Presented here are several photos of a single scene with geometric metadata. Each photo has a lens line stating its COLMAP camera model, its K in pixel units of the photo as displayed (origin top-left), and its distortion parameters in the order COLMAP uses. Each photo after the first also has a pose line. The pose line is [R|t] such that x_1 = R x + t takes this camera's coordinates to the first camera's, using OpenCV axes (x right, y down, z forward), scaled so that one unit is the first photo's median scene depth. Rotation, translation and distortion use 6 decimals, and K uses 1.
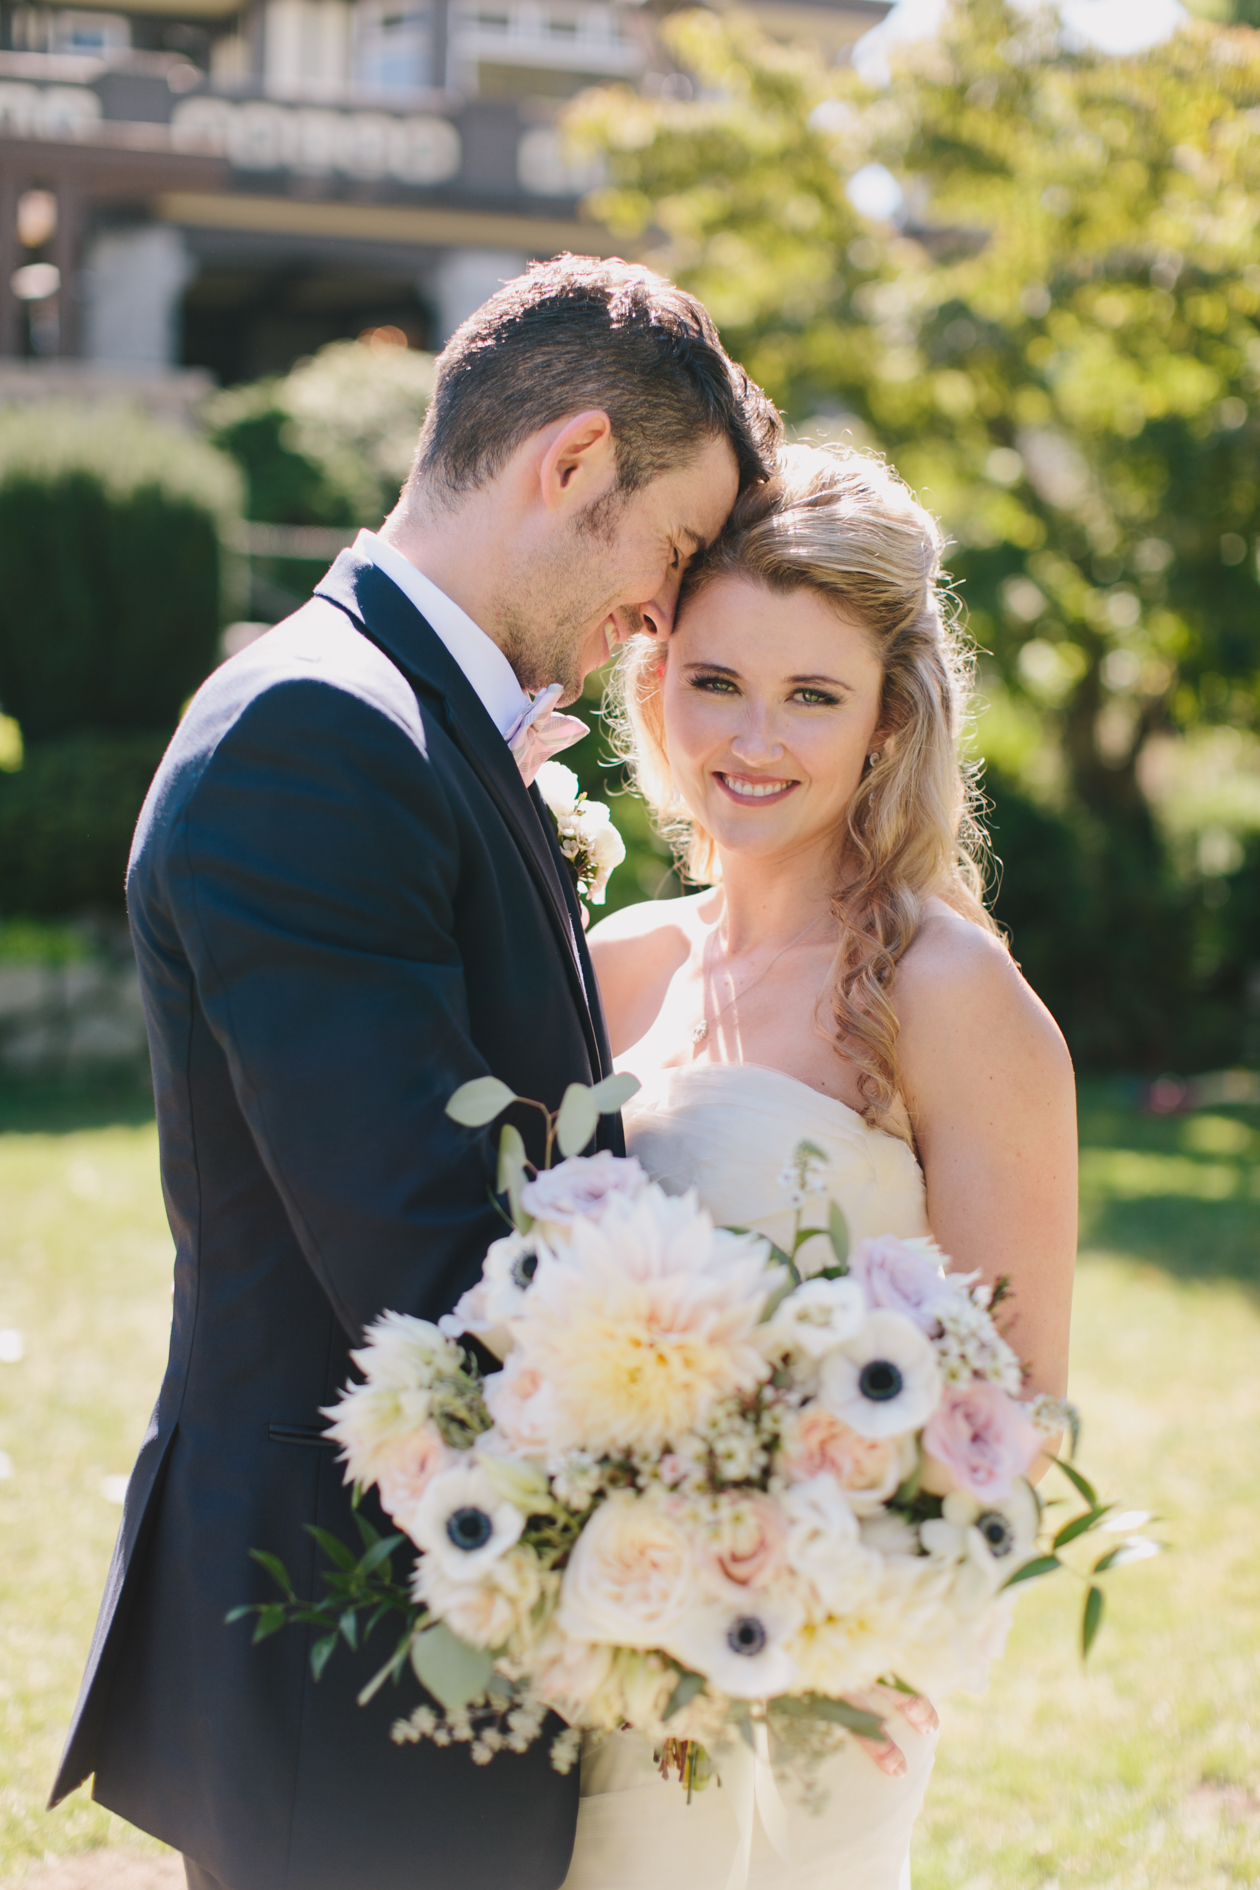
lens RADIAL K [[2767.7, 0, 630.0], [0, 2767.7, 945.0], [0, 0, 1]] dist [-0.183532, 0.460842]
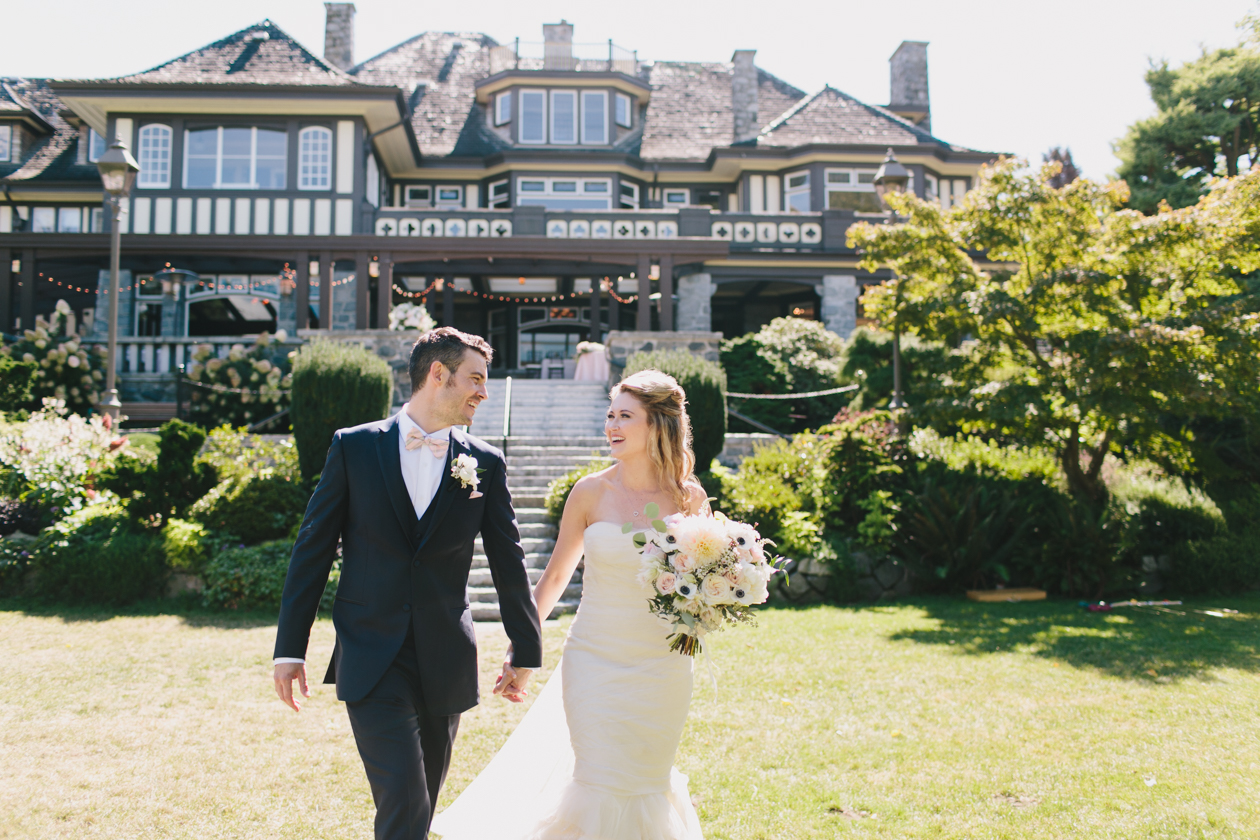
lens RADIAL K [[1263.1, 0, 630.0], [0, 1263.1, 420.0], [0, 0, 1]] dist [-0.008064, -0.003096]
pose [[0.969007, -0.037581, -0.244158, 0.047801], [0.008043, 0.992636, -0.120867, 0.016224], [0.246902, 0.115157, 0.962174, -0.148306]]
